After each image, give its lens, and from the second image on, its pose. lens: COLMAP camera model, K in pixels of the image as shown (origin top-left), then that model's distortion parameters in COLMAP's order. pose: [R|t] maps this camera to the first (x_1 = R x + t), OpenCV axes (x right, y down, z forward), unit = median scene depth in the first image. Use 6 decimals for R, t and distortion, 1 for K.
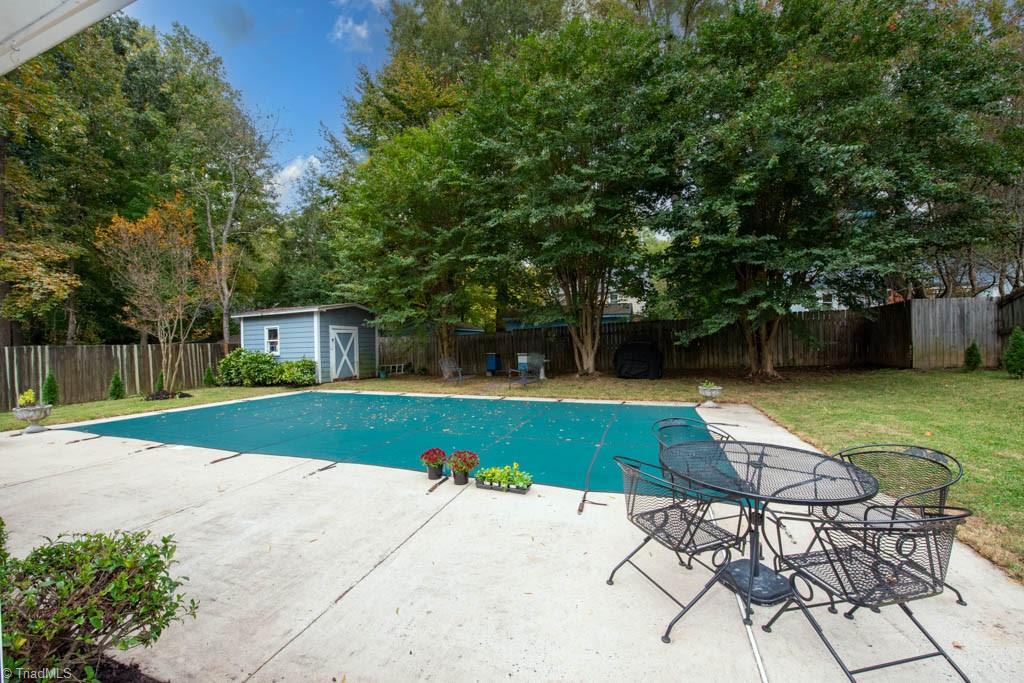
lens RADIAL K [[409.1, 0, 510.5], [0, 409.1, 342.3], [0, 0, 1]] dist [-0.015739, -0.002940]
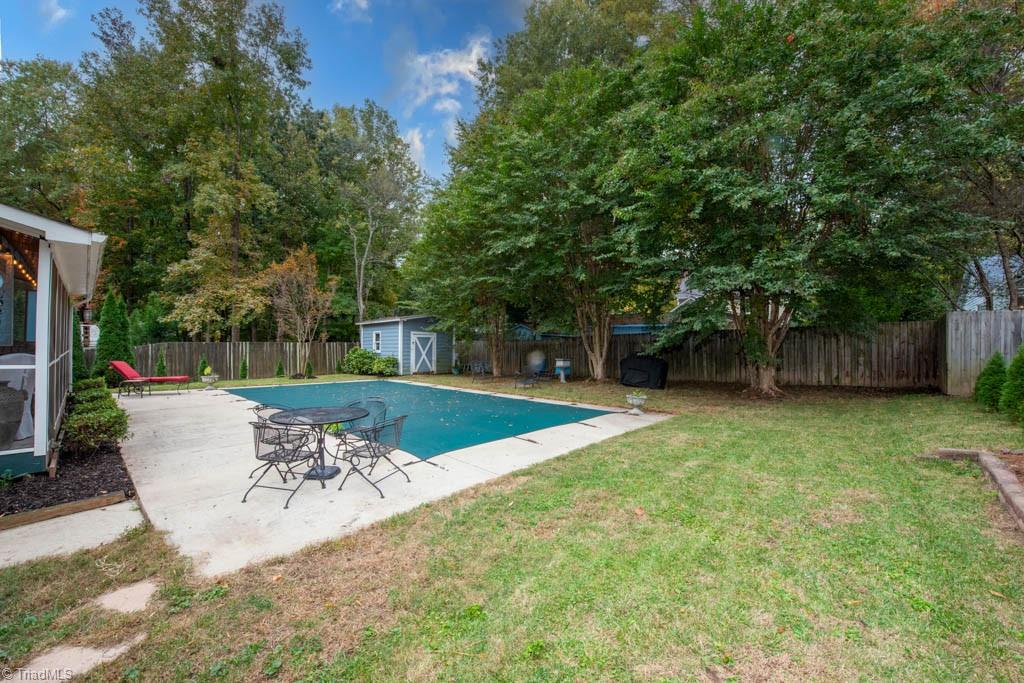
lens RADIAL K [[402.4, 0, 509.8], [0, 402.4, 342.0], [0, 0, 1]] dist [-0.021245, -0.001820]
pose [[0.921822, 0.024766, -0.386820, 0.359662], [-0.028888, 0.999571, -0.004844, -0.011003], [0.386534, 0.015640, 0.922142, -0.070558]]
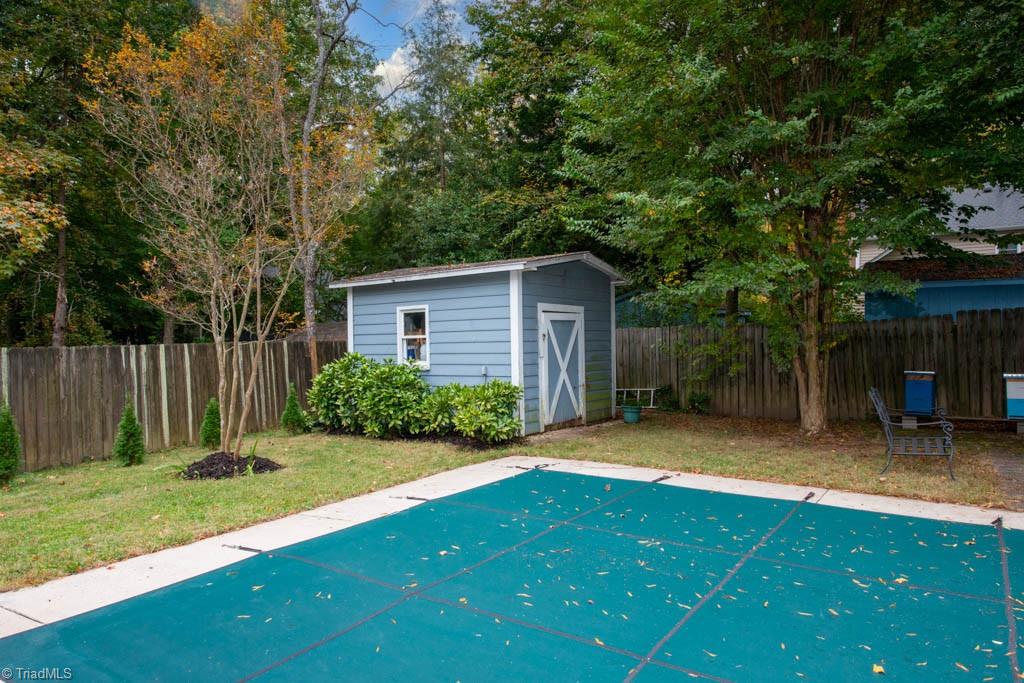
lens RADIAL K [[683.9, 0, 512.0], [0, 683.9, 341.5], [0, 0, 1]] dist [0.000463, -0.001934]
pose [[0.965680, 0.008357, -0.259602, -0.287793], [-0.005131, 0.999901, 0.013103, -0.009986], [0.259686, -0.011322, 0.965627, 0.290339]]
